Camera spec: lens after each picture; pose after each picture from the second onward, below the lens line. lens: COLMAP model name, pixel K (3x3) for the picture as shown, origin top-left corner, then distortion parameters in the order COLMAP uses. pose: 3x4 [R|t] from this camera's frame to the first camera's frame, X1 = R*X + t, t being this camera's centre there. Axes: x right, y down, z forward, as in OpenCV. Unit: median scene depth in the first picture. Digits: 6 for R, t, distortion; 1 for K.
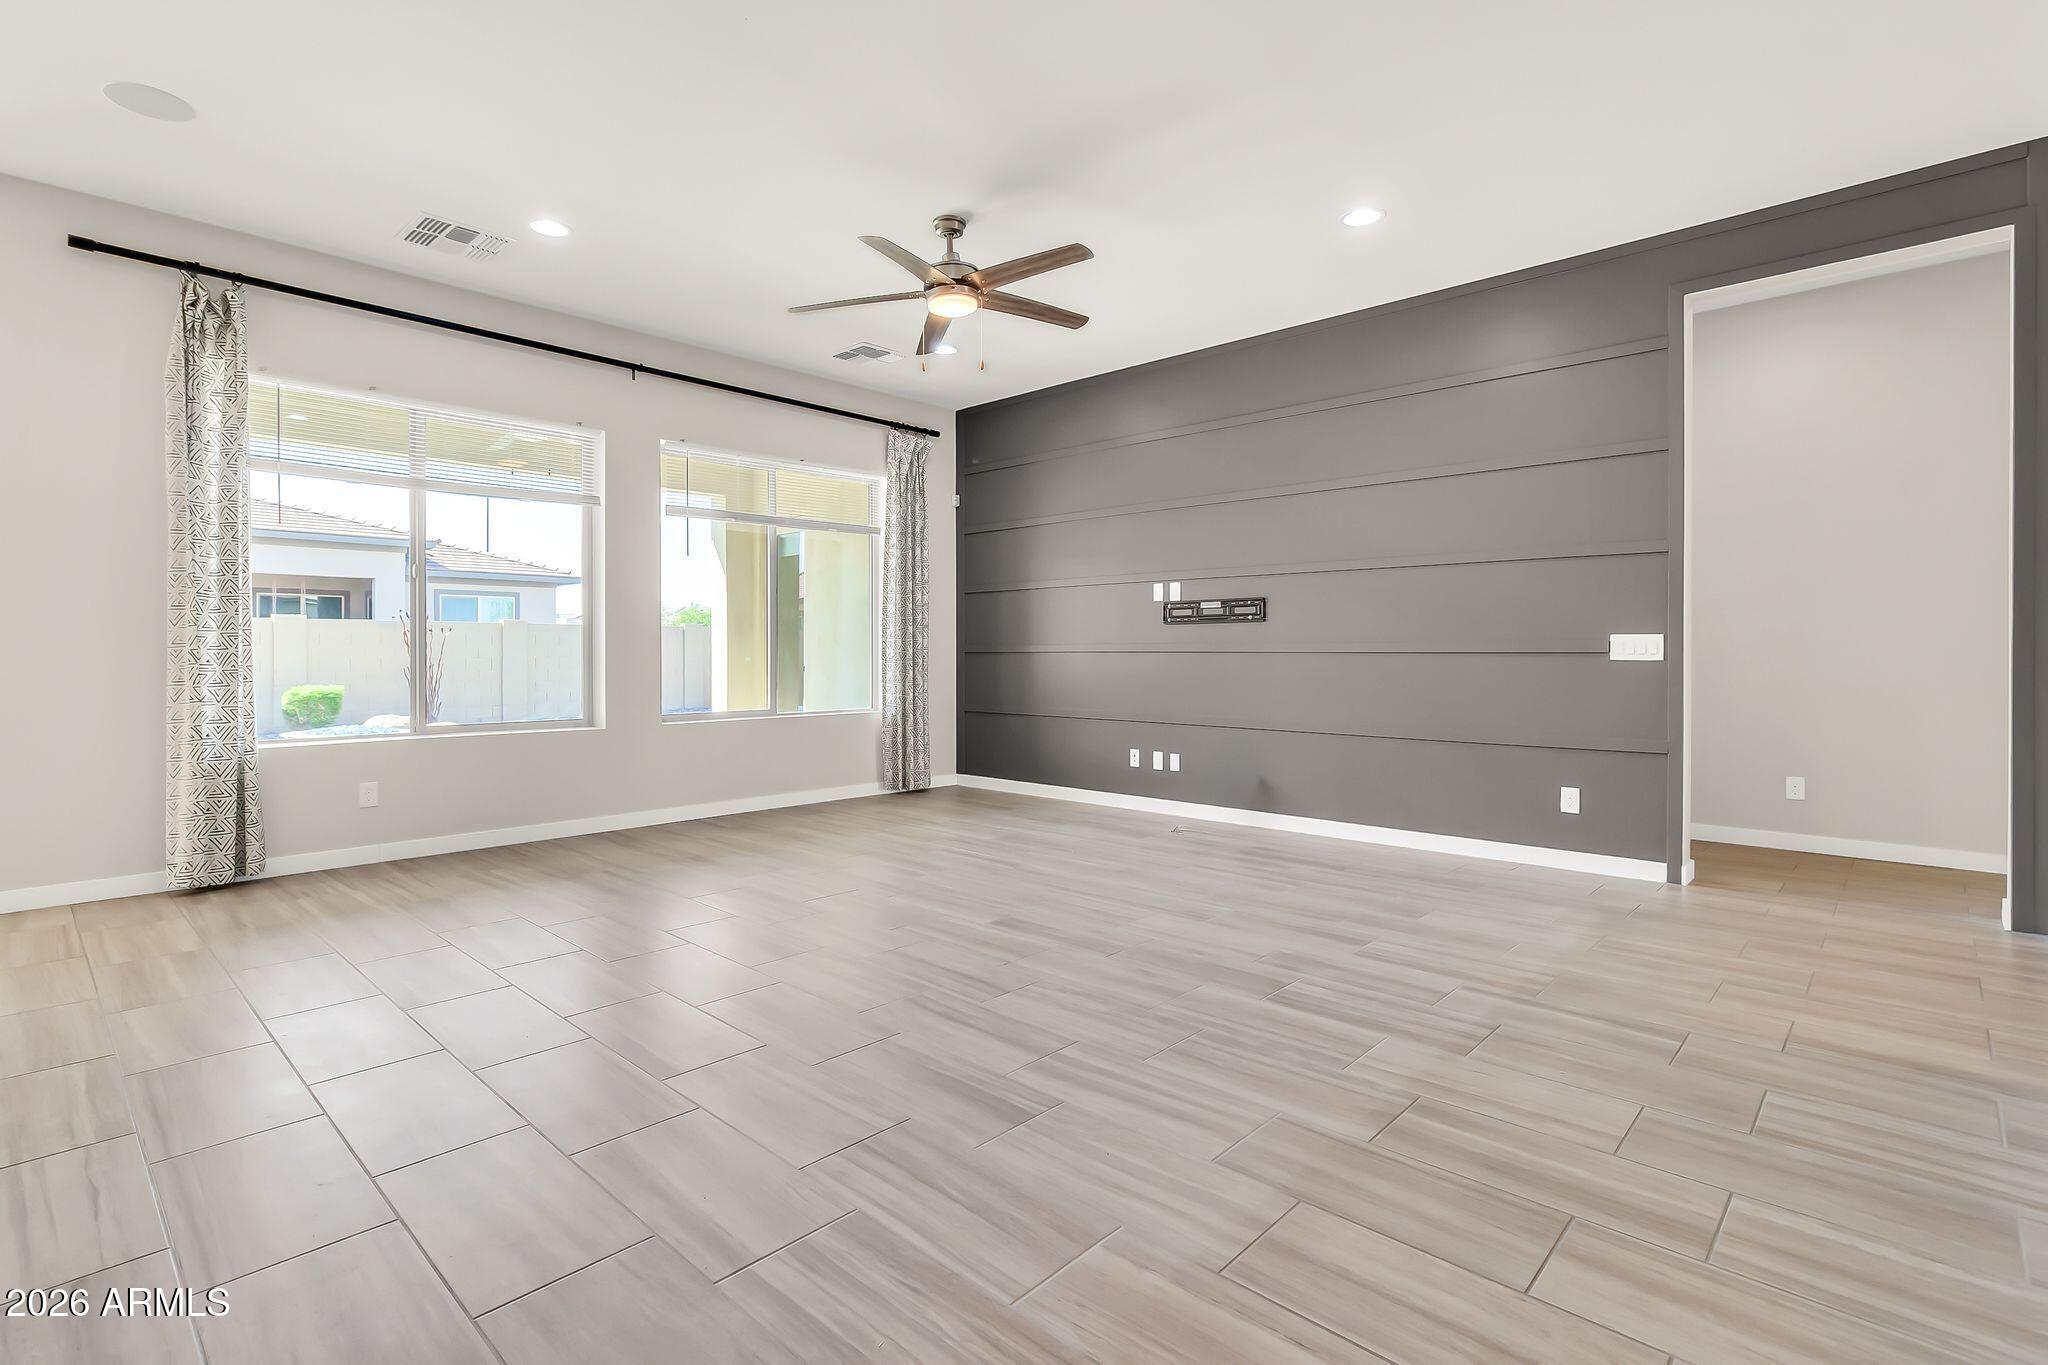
lens RADIAL K [[946.5, 0, 1020.6], [0, 946.5, 652.7], [0, 0, 1]] dist [0.004462, 0.000674]
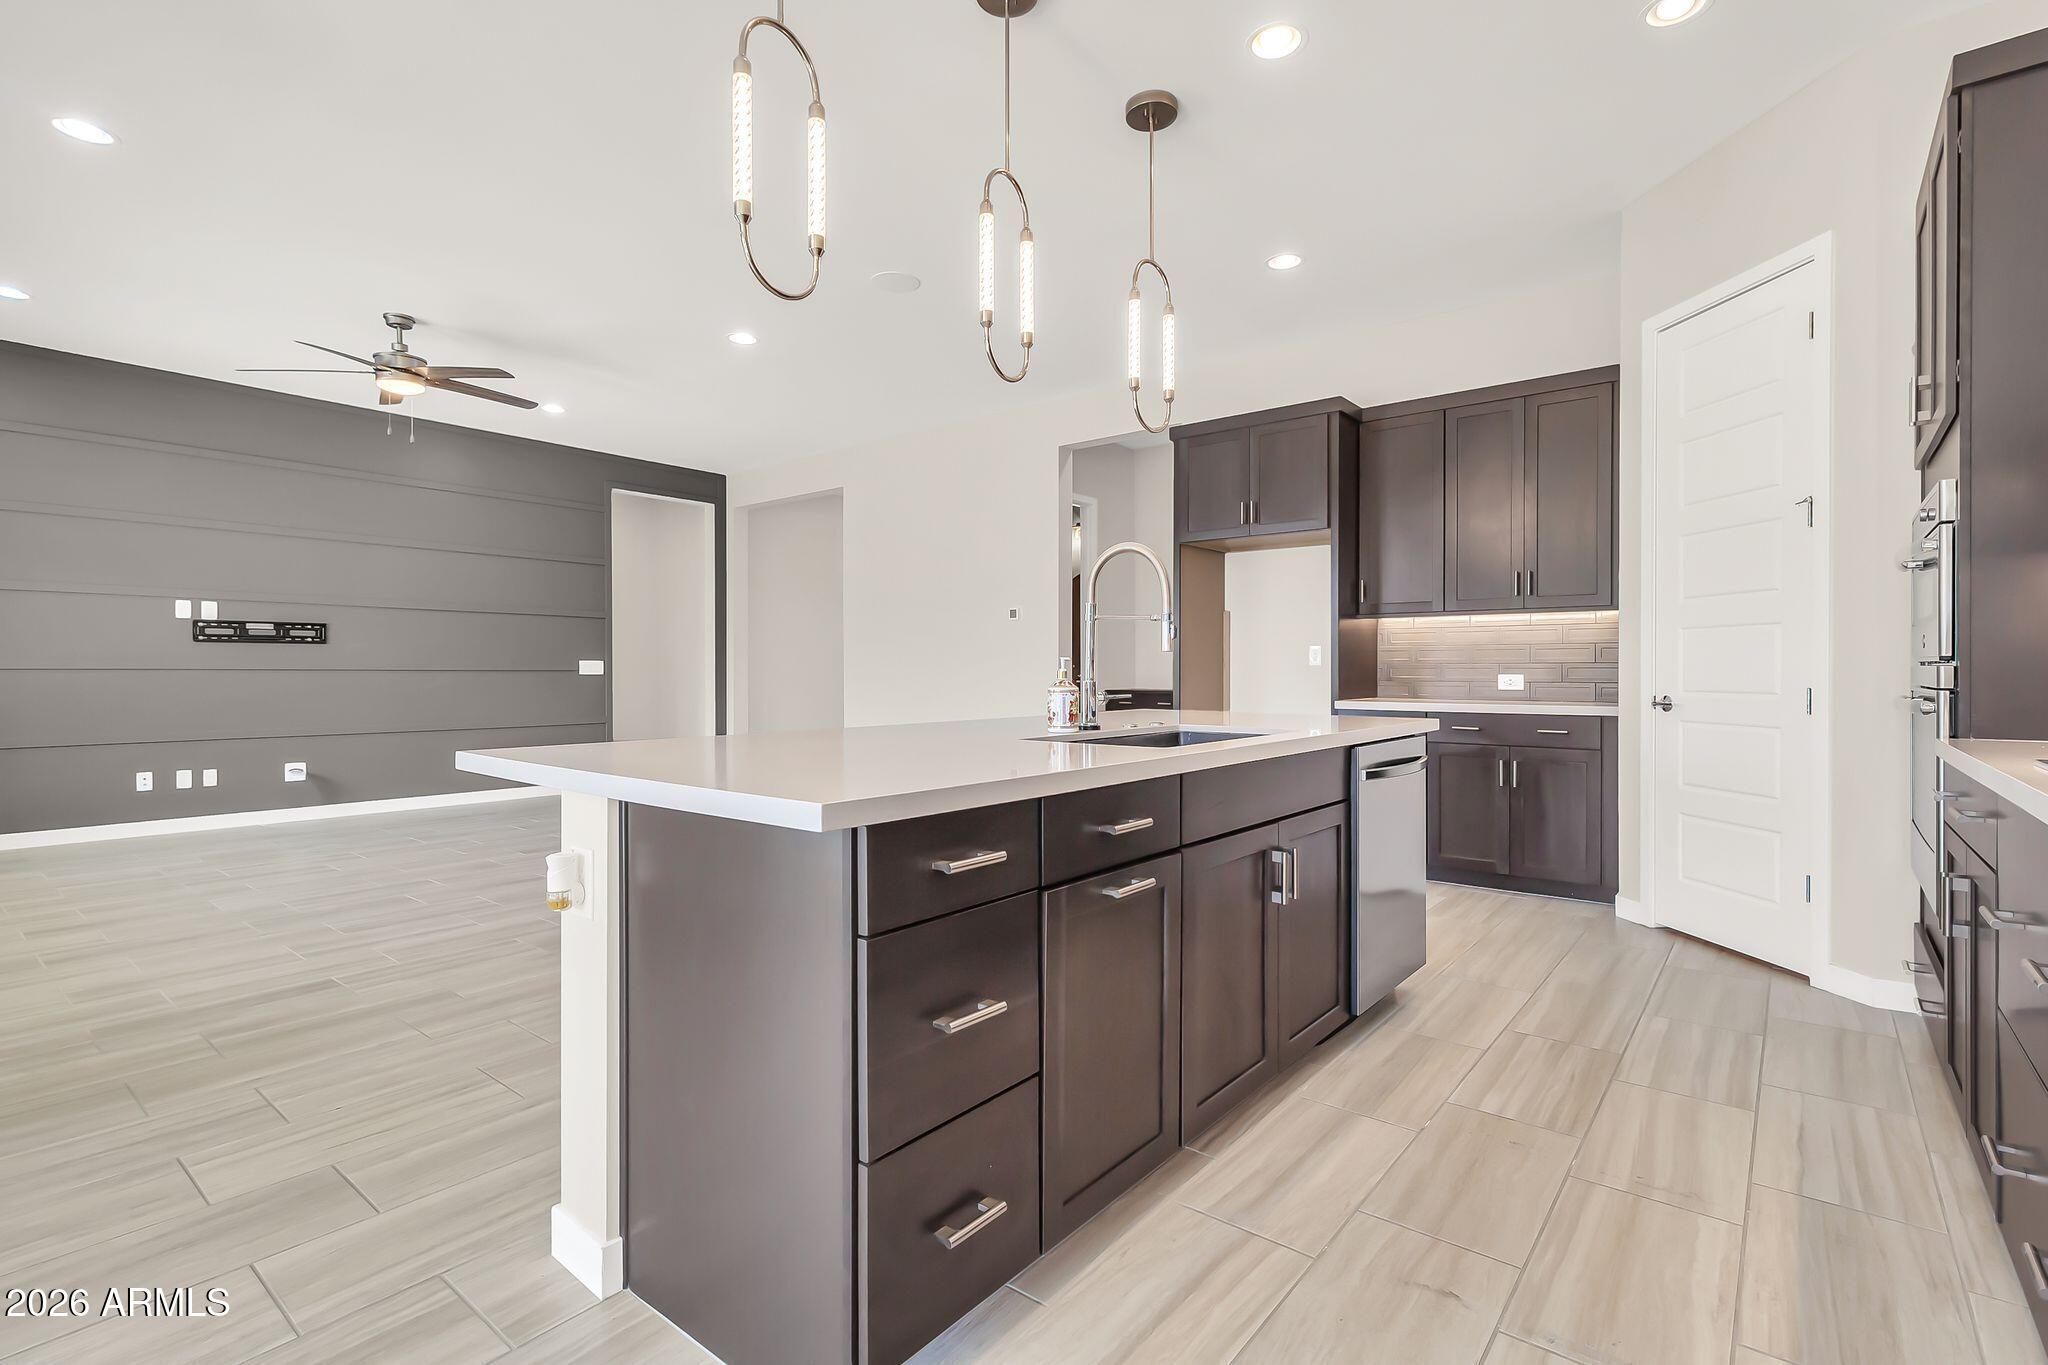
lens RADIAL K [[946.5, 0, 1029.5], [0, 946.5, 679.2], [0, 0, 1]] dist [0.004462, 0.000674]
pose [[-0.087437, -0.006678, 0.996148, -0.968190], [0.002191, 0.999974, 0.006896, 0.004690], [-0.996168, 0.002786, -0.087420, 0.218322]]
